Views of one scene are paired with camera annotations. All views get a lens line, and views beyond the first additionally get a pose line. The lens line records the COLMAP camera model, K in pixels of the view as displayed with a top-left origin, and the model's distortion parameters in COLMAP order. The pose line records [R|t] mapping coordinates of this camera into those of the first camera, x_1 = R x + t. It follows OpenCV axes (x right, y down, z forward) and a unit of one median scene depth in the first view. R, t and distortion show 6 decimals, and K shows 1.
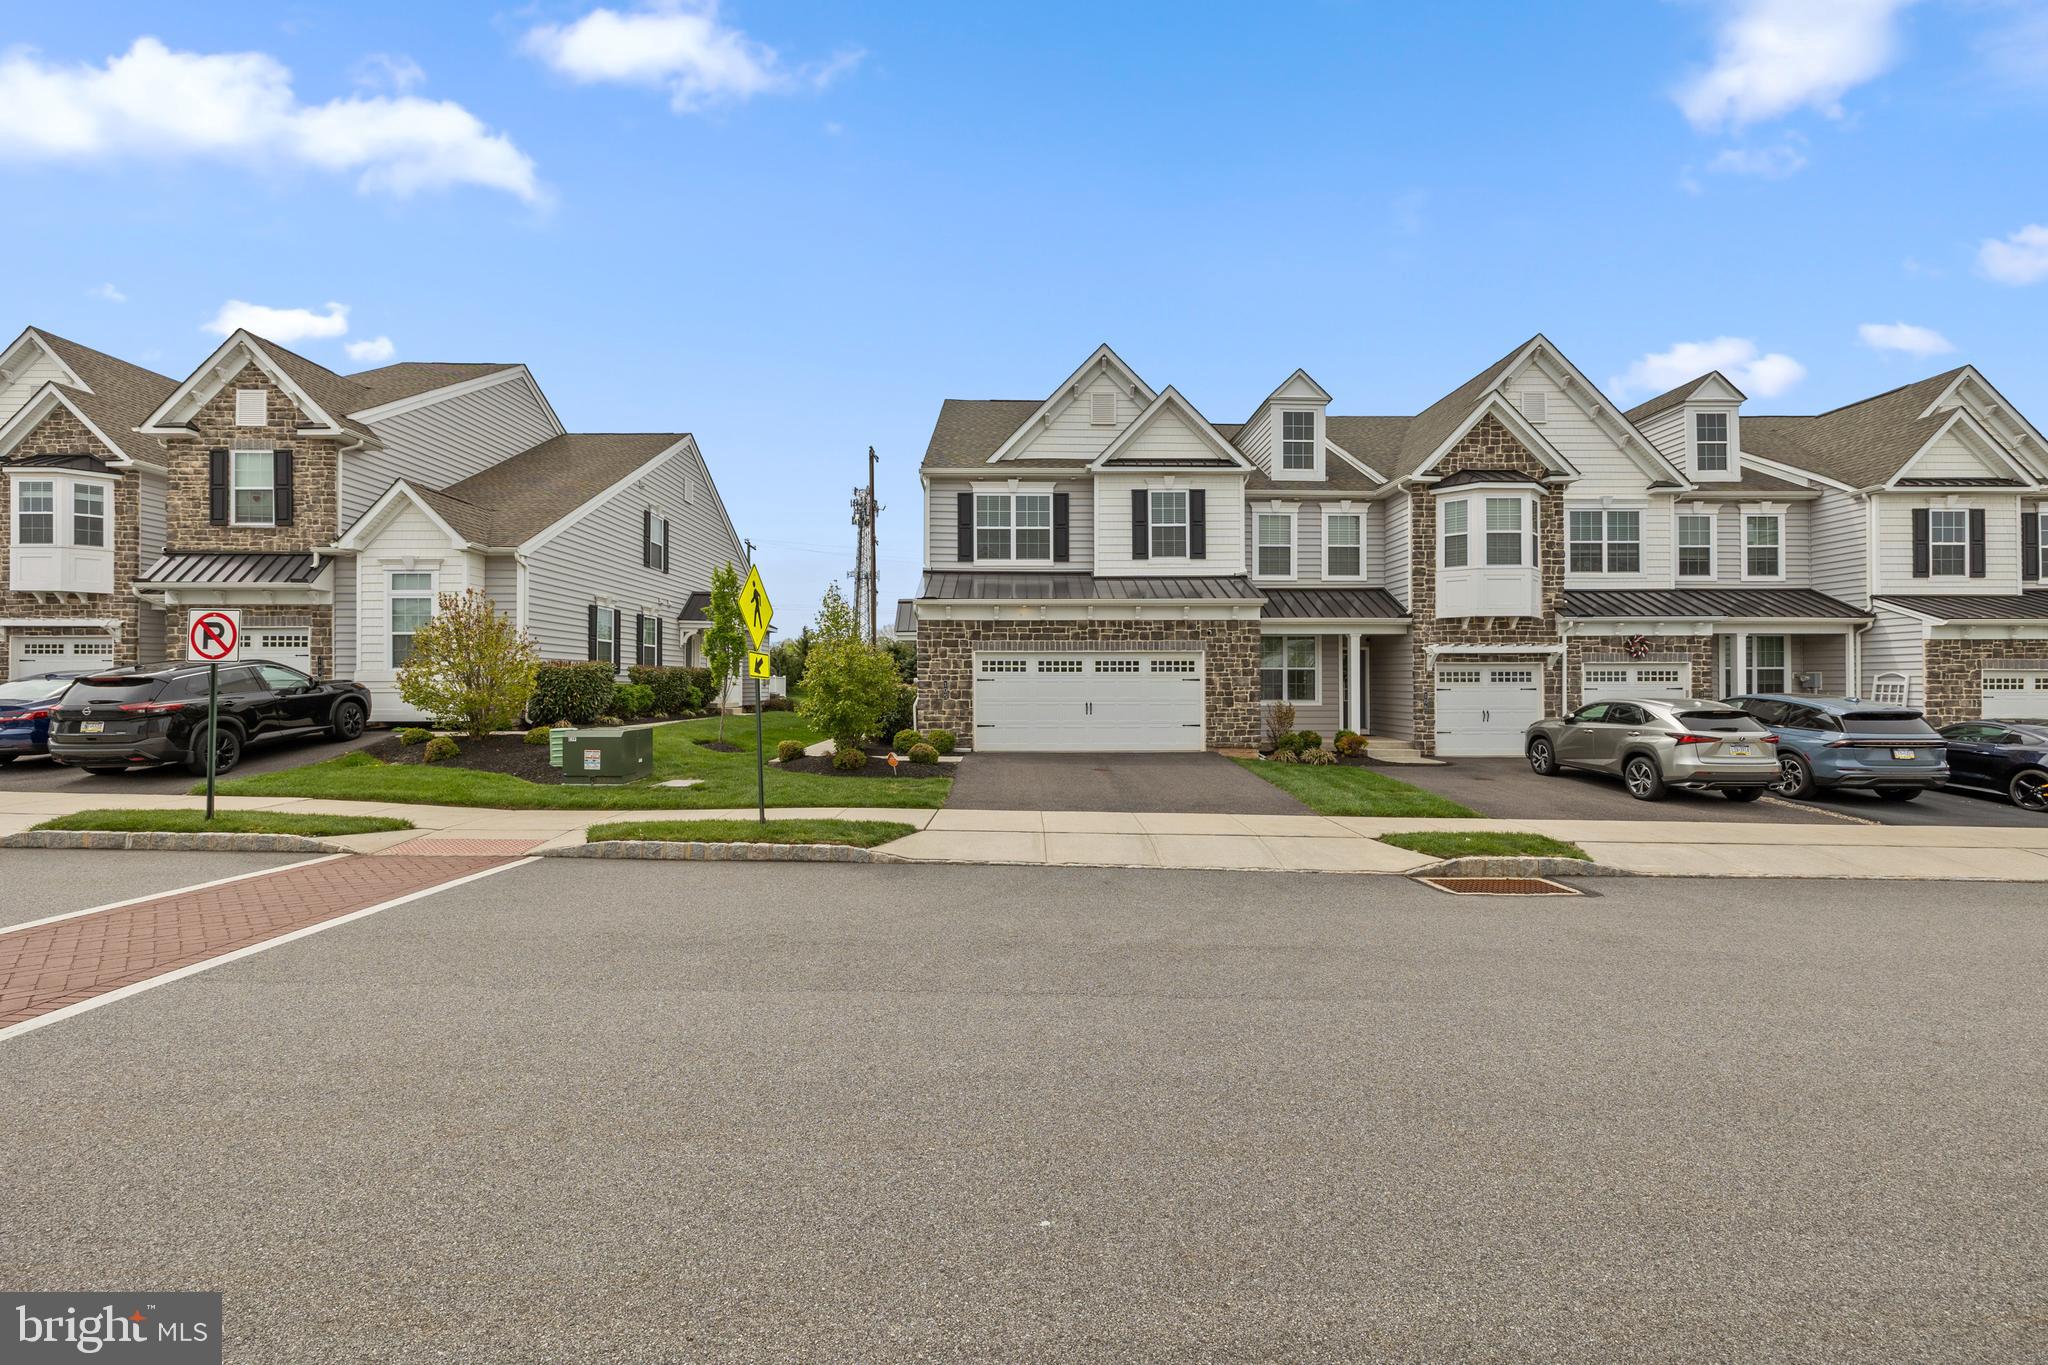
lens RADIAL K [[877.3, 0, 1022.4], [0, 877.3, 675.6], [0, 0, 1]] dist [0.001395, 0.000149]
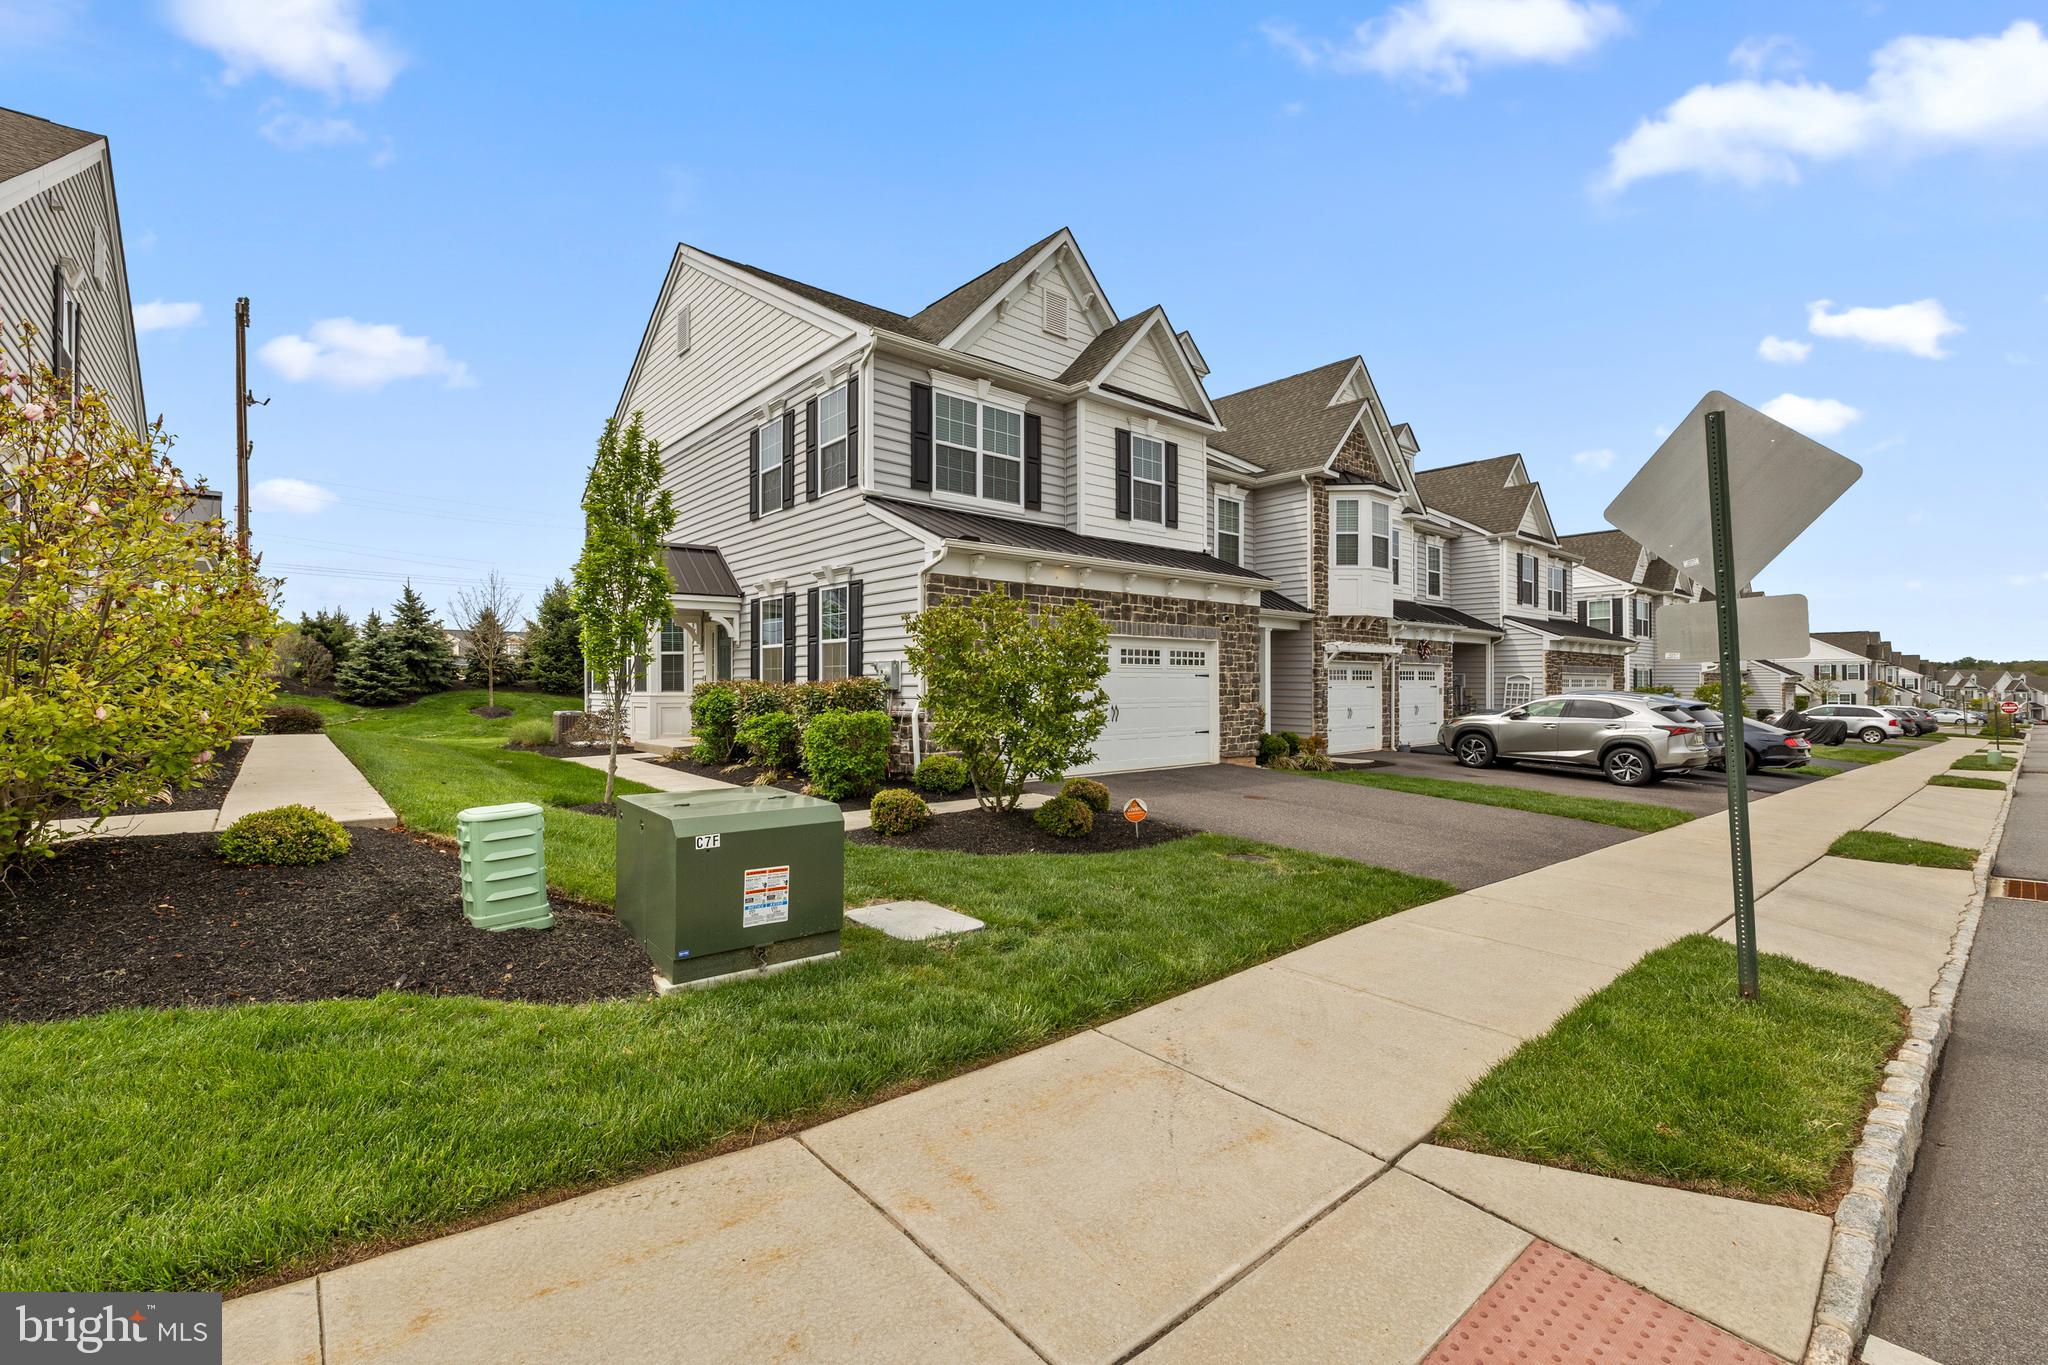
lens RADIAL K [[877.3, 0, 1022.4], [0, 877.3, 675.6], [0, 0, 1]] dist [0.001395, 0.000149]
pose [[0.766437, 0.008608, 0.642262, -0.430553], [-0.010380, 0.999946, -0.001016, 0.007077], [-0.642236, -0.005888, 0.766485, 0.462253]]
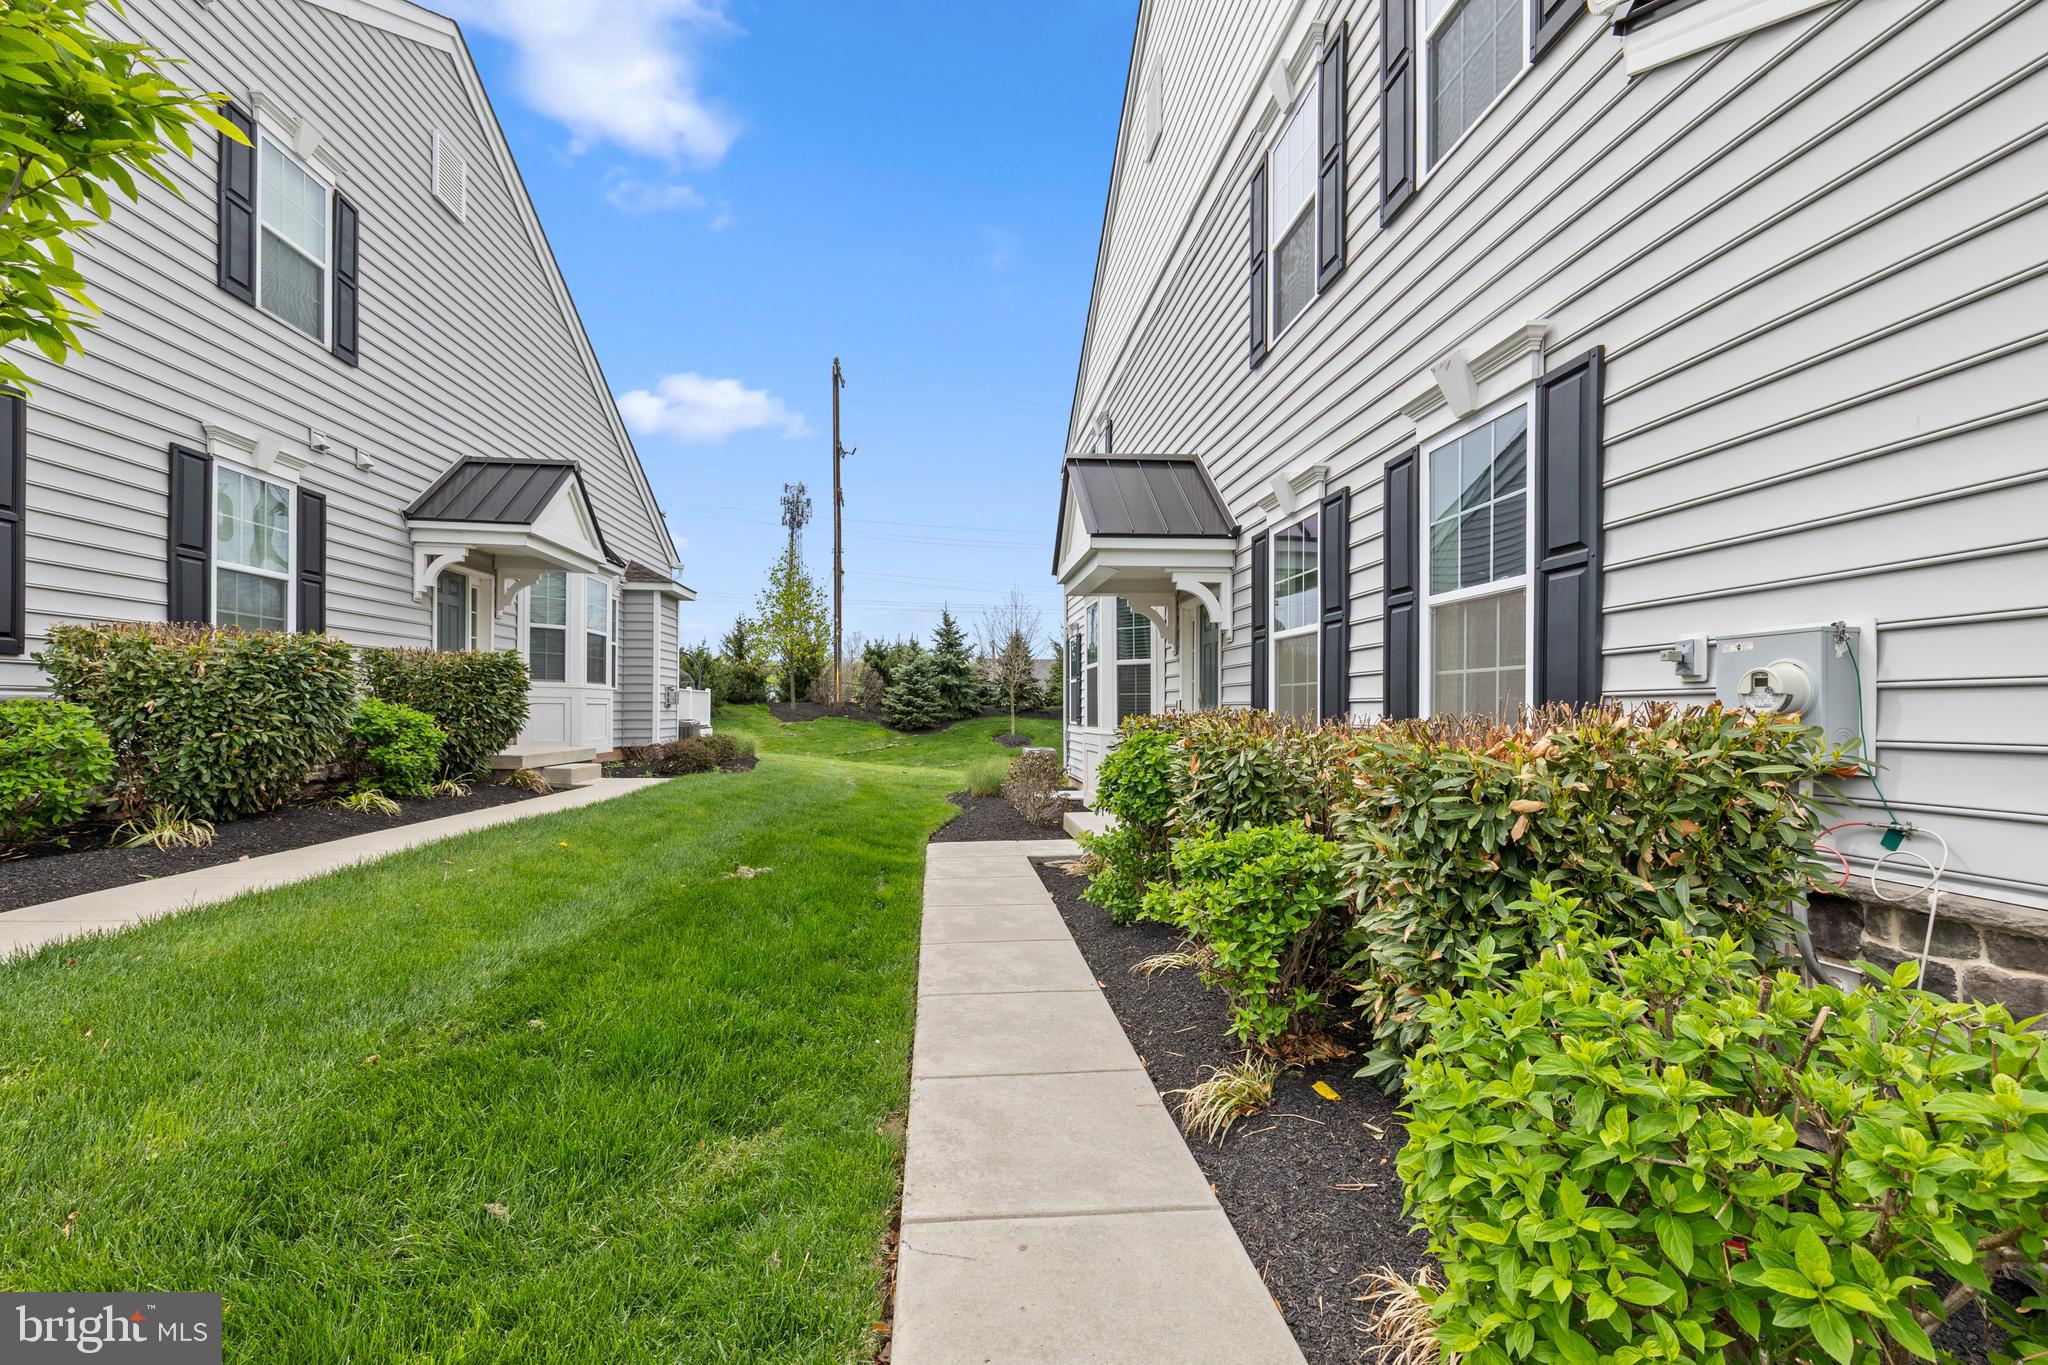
lens RADIAL K [[874.6, 0, 1020.3], [0, 874.6, 713.8], [0, 0, 1]] dist [-0.000074, 0.000165]
pose [[0.996600, 0.006012, 0.082173, -0.240135], [-0.007650, 0.999778, 0.019628, 0.008126], [-0.082036, -0.020190, 0.996425, 0.860770]]
